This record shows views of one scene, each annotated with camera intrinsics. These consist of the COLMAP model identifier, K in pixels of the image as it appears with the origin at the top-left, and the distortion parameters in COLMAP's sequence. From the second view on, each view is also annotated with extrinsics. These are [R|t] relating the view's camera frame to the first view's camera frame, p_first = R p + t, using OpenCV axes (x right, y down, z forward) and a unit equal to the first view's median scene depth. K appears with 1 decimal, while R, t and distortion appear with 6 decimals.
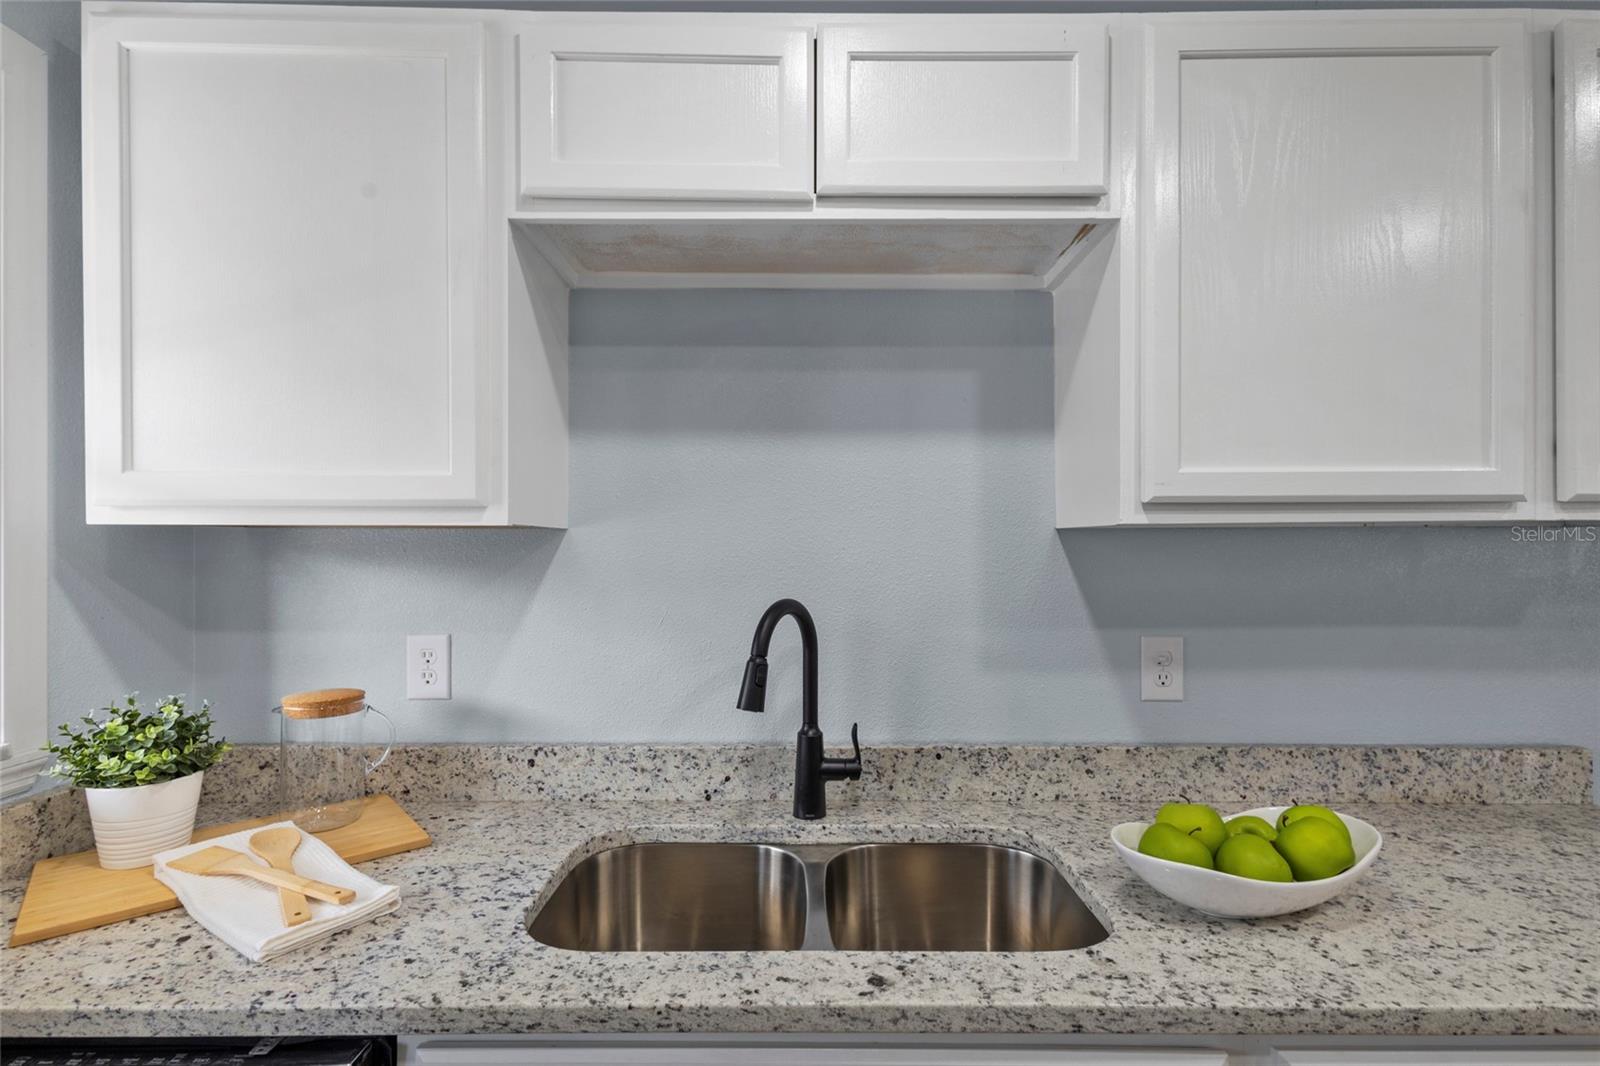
lens RADIAL K [[738.3, 0, 799.9], [0, 738.3, 544.0], [0, 0, 1]] dist [0.008711, -0.000683]
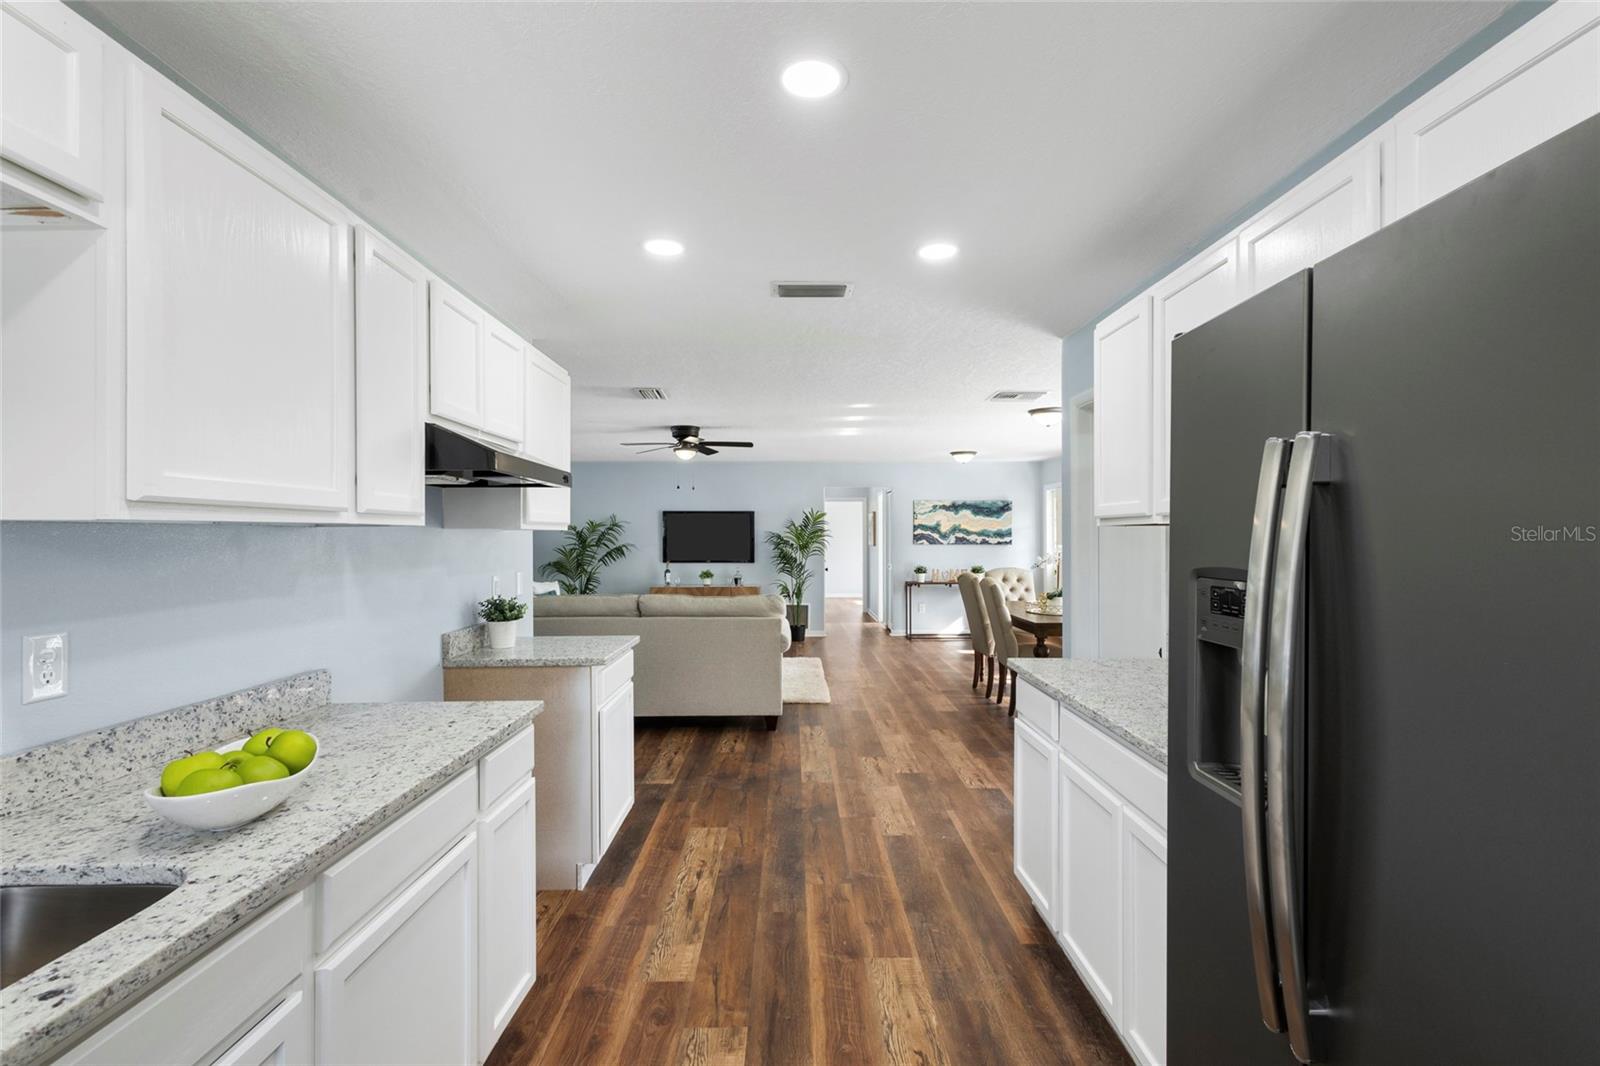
lens RADIAL K [[740.5, 0, 798.3], [0, 740.5, 535.4], [0, 0, 1]] dist [0.009298, 0.000270]
pose [[0.002549, 0.000543, 0.999997, -0.707015], [-0.006596, 0.999978, -0.000526, -0.014132], [-0.999975, -0.006595, 0.002553, 0.018202]]
